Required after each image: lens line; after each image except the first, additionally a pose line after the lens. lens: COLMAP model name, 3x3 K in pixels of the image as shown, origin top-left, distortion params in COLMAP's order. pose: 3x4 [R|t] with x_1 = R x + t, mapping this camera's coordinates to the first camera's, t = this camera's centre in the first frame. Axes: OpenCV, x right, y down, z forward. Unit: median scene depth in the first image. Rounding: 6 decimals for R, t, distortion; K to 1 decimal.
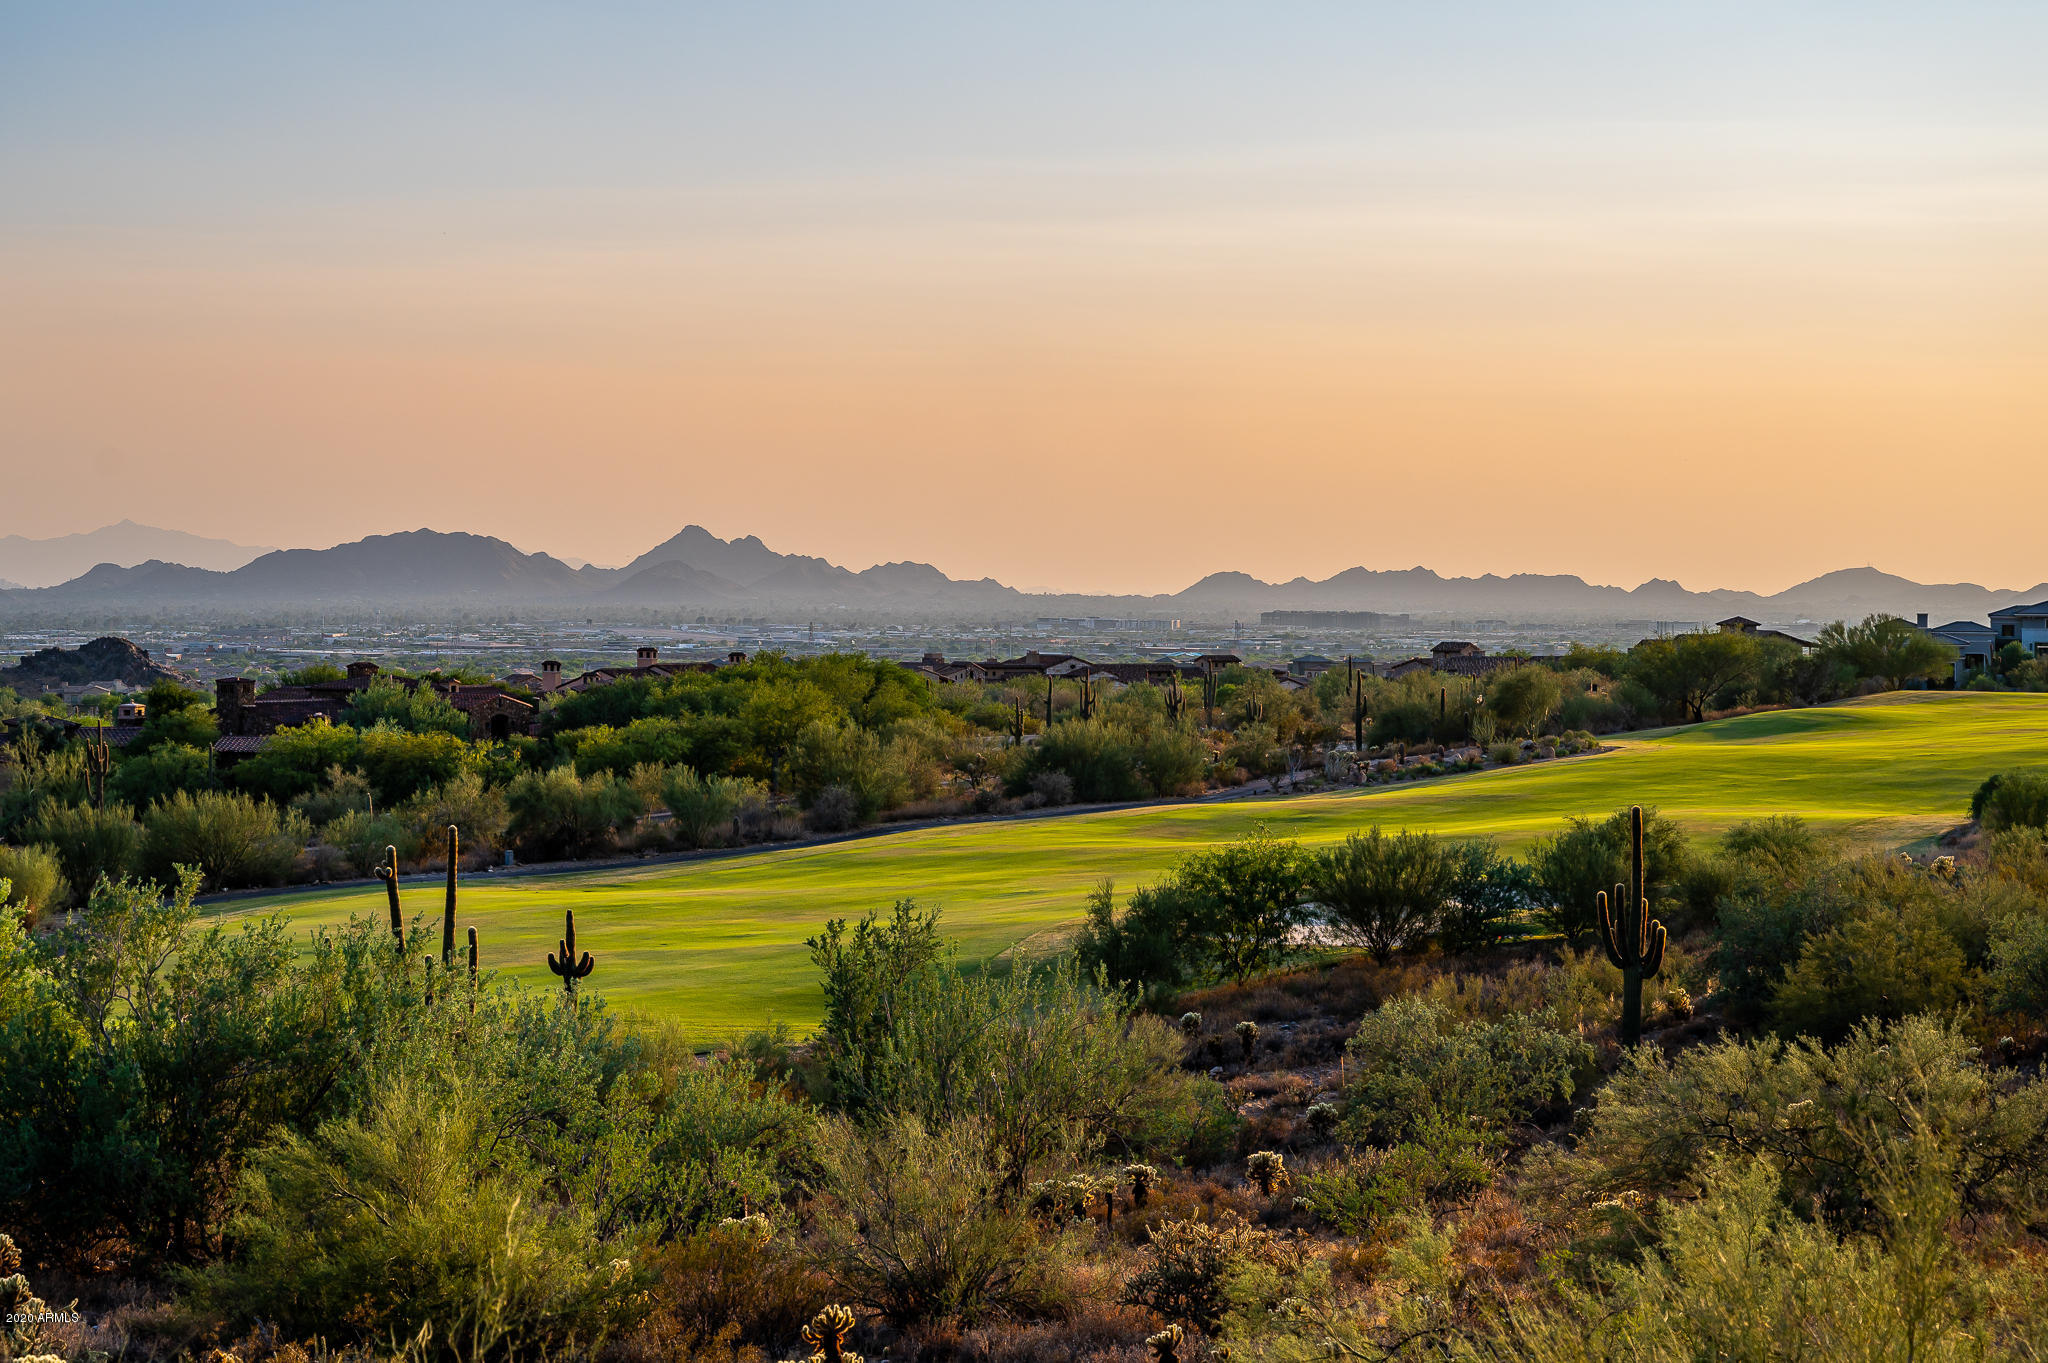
lens RADIAL K [[4000.3, 0, 929.4], [0, 4000.3, 573.7], [0, 0, 1]] dist [-0.003633, 0.021246]
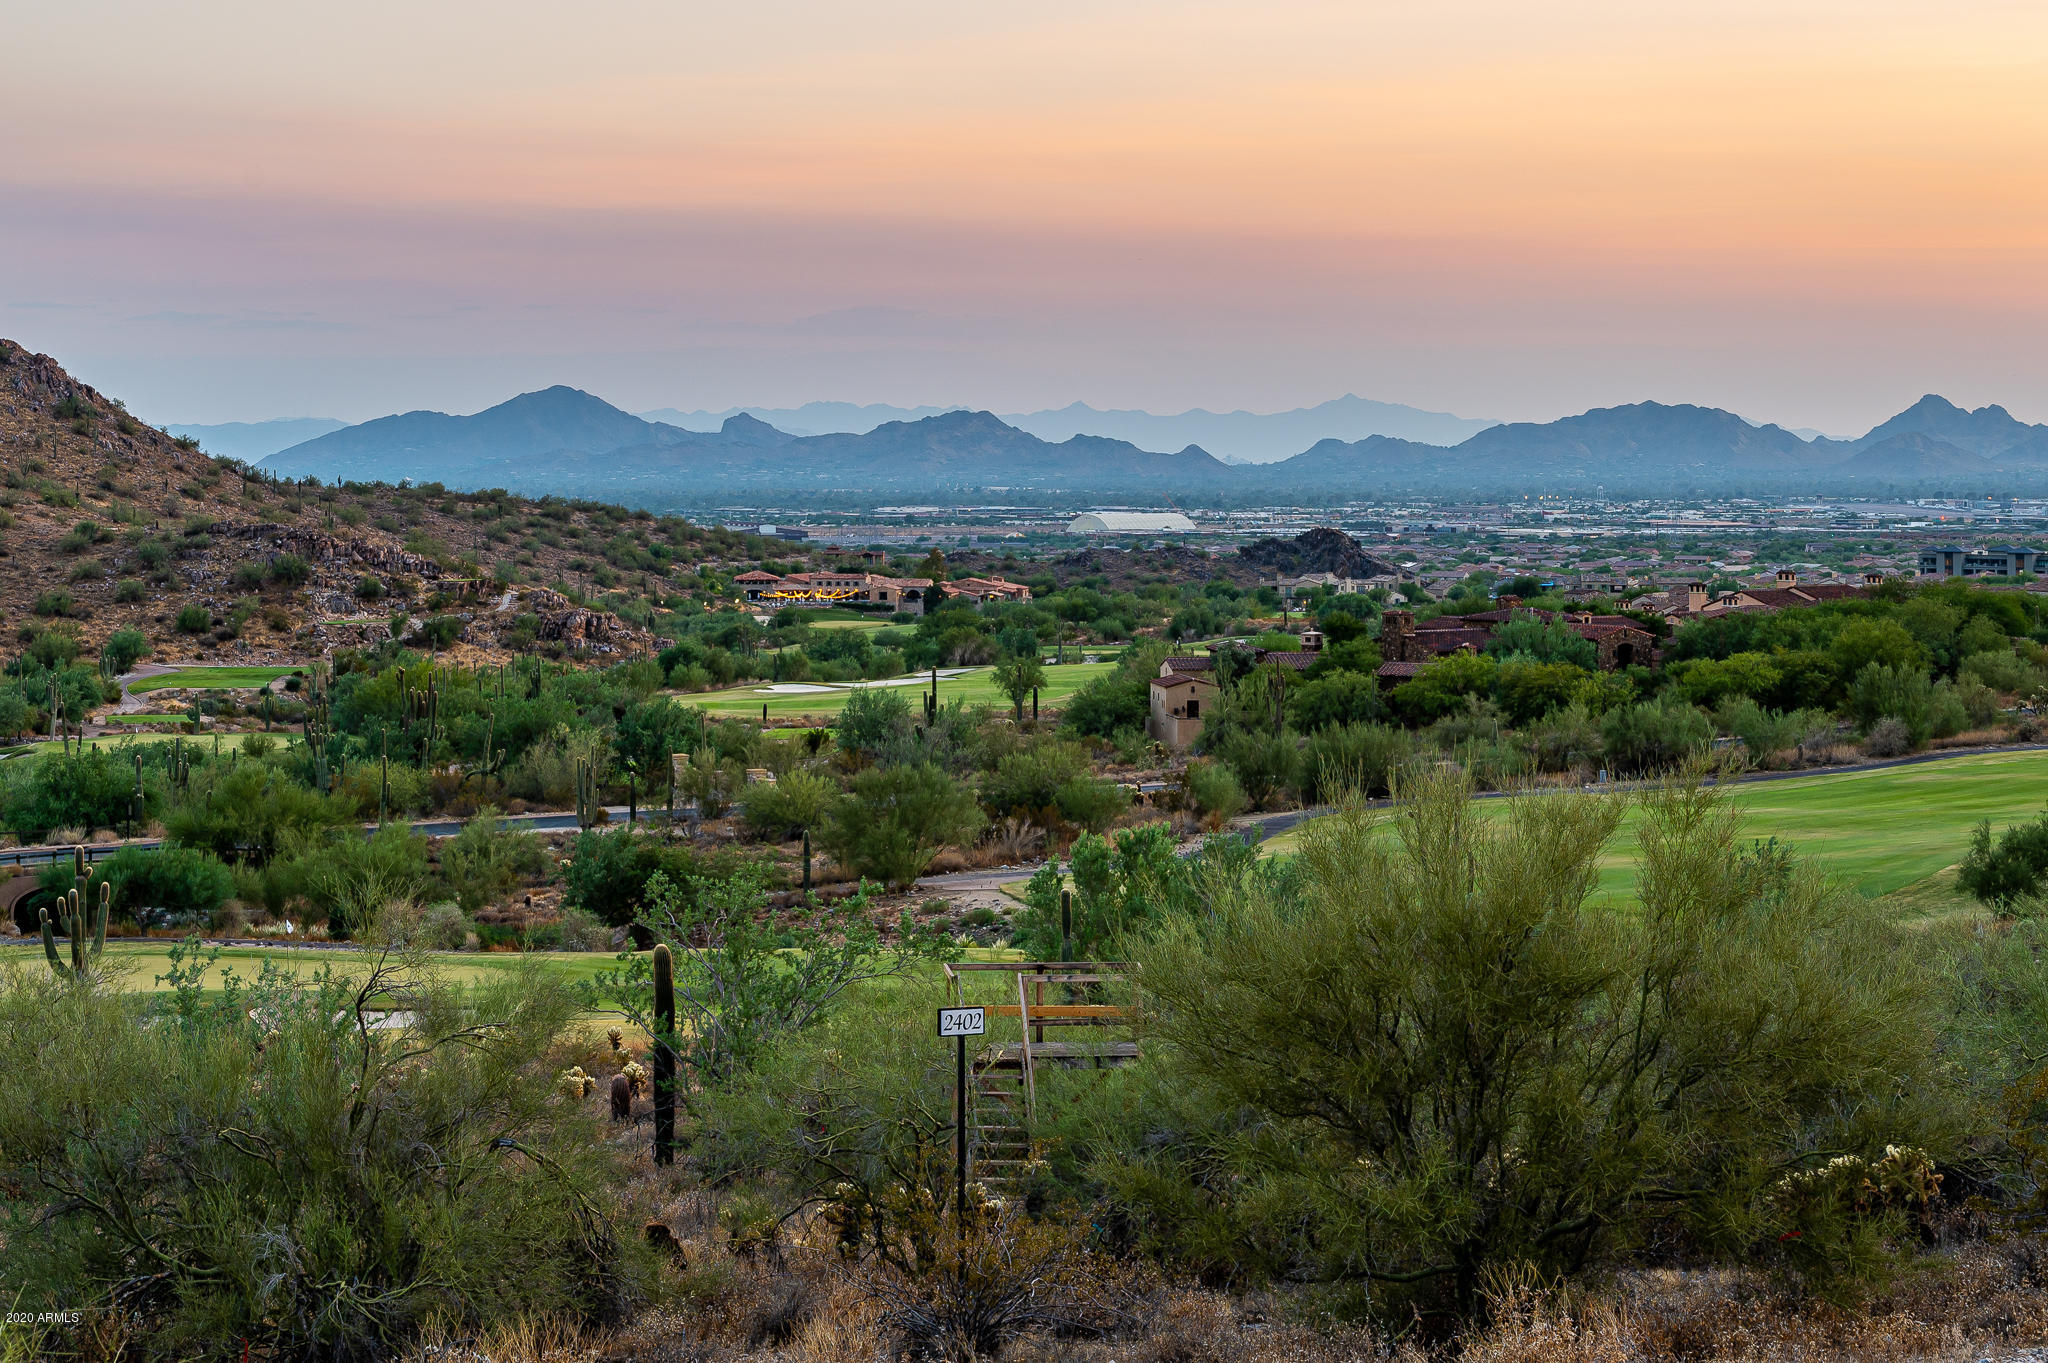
lens RADIAL K [[4055.8, 0, 887.1], [0, 4055.8, 374.2], [0, 0, 1]] dist [0.014796, -0.087230]
pose [[0.951734, -0.011736, -0.306700, 0.065101], [0.006306, 0.999805, -0.018689, -0.028662], [0.306859, 0.015852, 0.951623, -0.238060]]
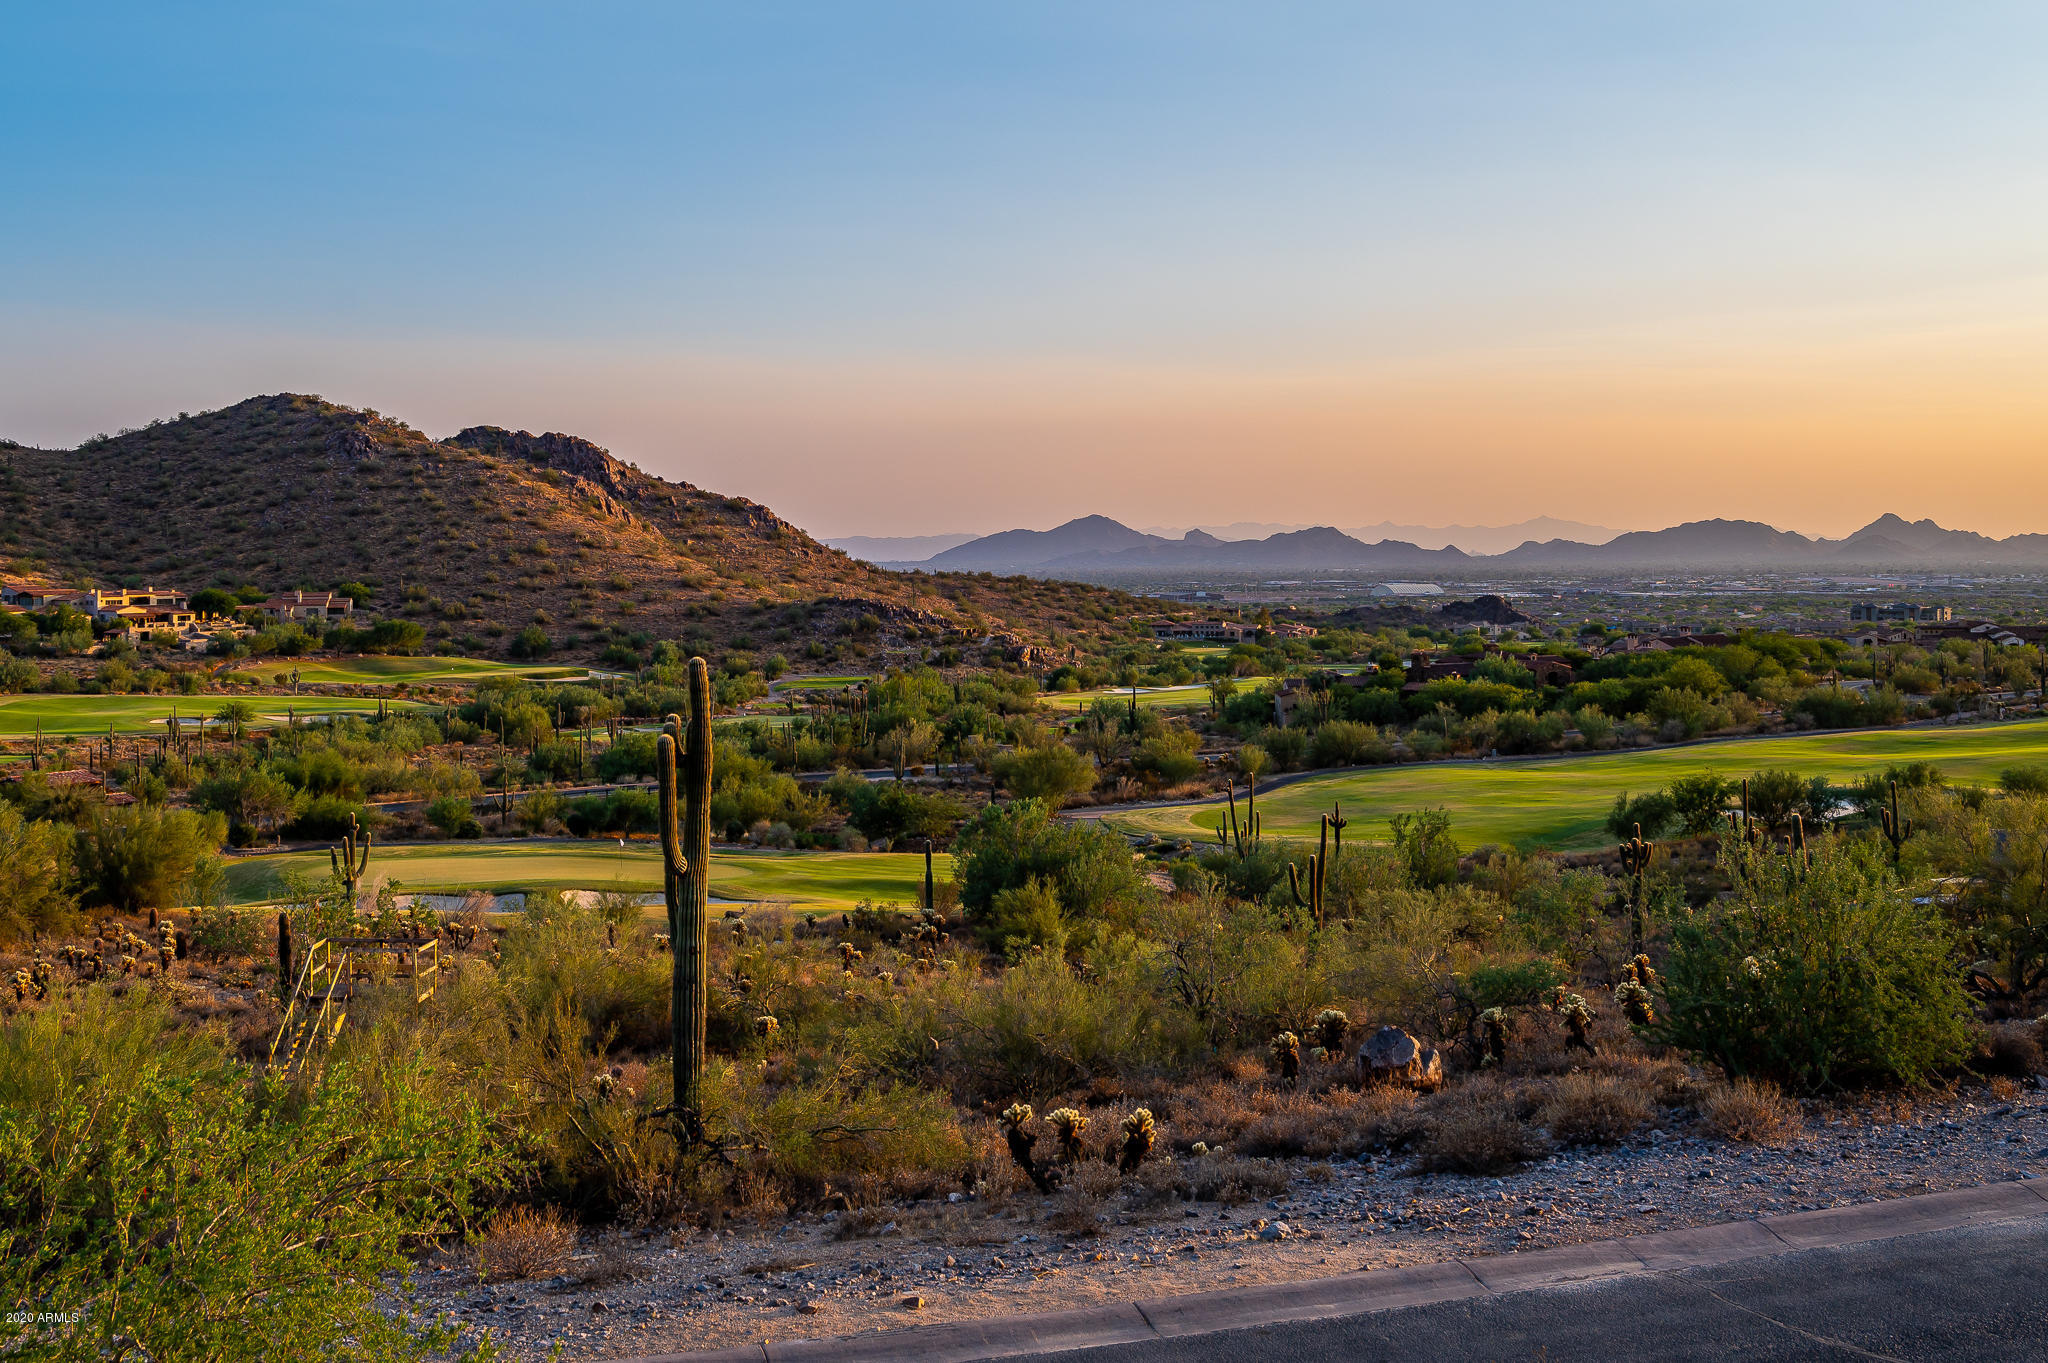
lens RADIAL K [[2223.4, 0, 923.1], [0, 2223.4, 536.9], [0, 0, 1]] dist [-0.002824, 0.017494]
pose [[0.891012, -0.014268, -0.453755, 0.153554], [0.012310, 0.999898, -0.007268, -0.036747], [0.453812, 0.000890, 0.891097, -0.180494]]
